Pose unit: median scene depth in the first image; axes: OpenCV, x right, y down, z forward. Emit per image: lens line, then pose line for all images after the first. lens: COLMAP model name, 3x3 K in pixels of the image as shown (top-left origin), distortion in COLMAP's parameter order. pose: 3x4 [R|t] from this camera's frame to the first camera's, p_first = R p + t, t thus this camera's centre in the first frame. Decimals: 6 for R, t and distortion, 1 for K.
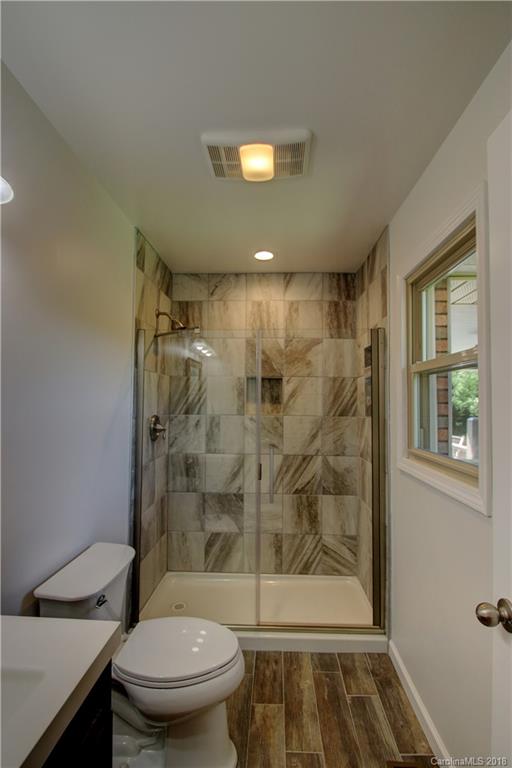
lens RADIAL K [[357.1, 0, 262.5], [0, 357.1, 385.6], [0, 0, 1]] dist [0.005805, -0.013502]
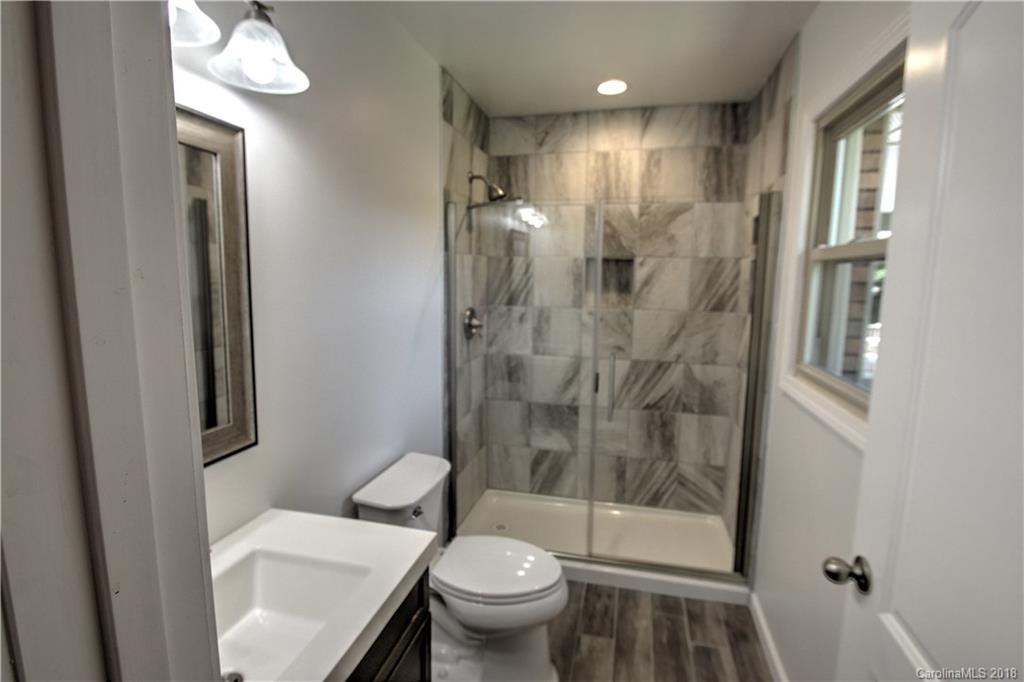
lens RADIAL K [[476.1, 0, 519.1], [0, 476.1, 341.6], [0, 0, 1]] dist [0.005805, -0.013502]
pose [[0.981113, 0.029870, -0.191116, 0.015955], [0.002944, 0.985585, 0.169156, -0.020860], [0.193414, -0.166524, 0.966882, -0.035979]]
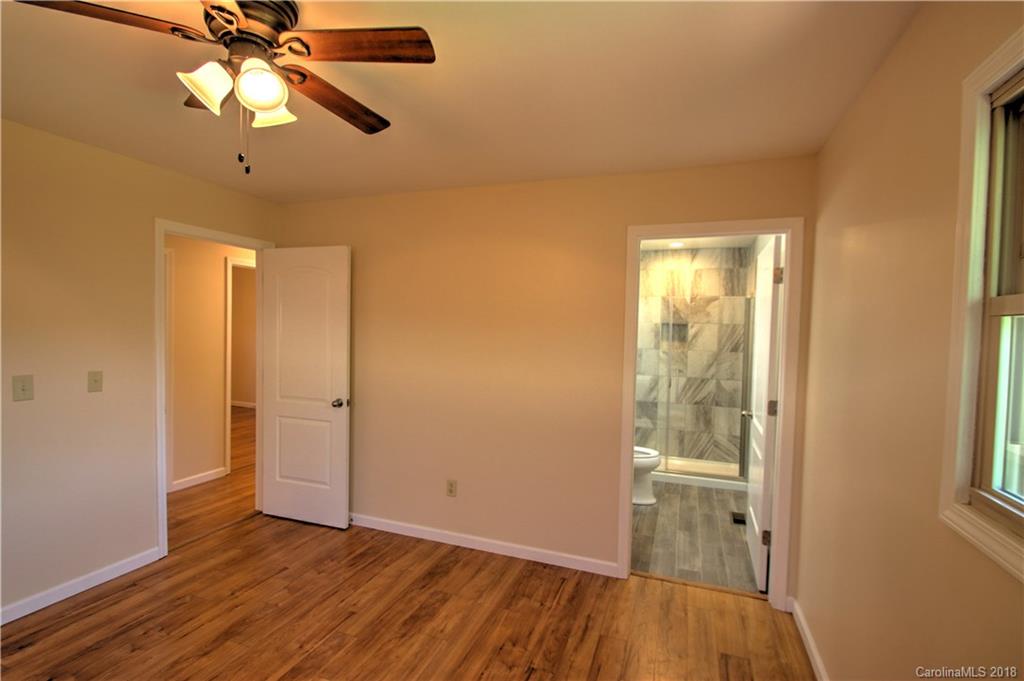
lens RADIAL K [[476.1, 0, 510.3], [0, 476.1, 346.9], [0, 0, 1]] dist [0.005805, -0.013502]
pose [[0.948747, 0.025969, -0.314966, -0.016282], [-0.006093, 0.997936, 0.063927, -0.049054], [0.315976, -0.058731, 0.946947, -1.052289]]
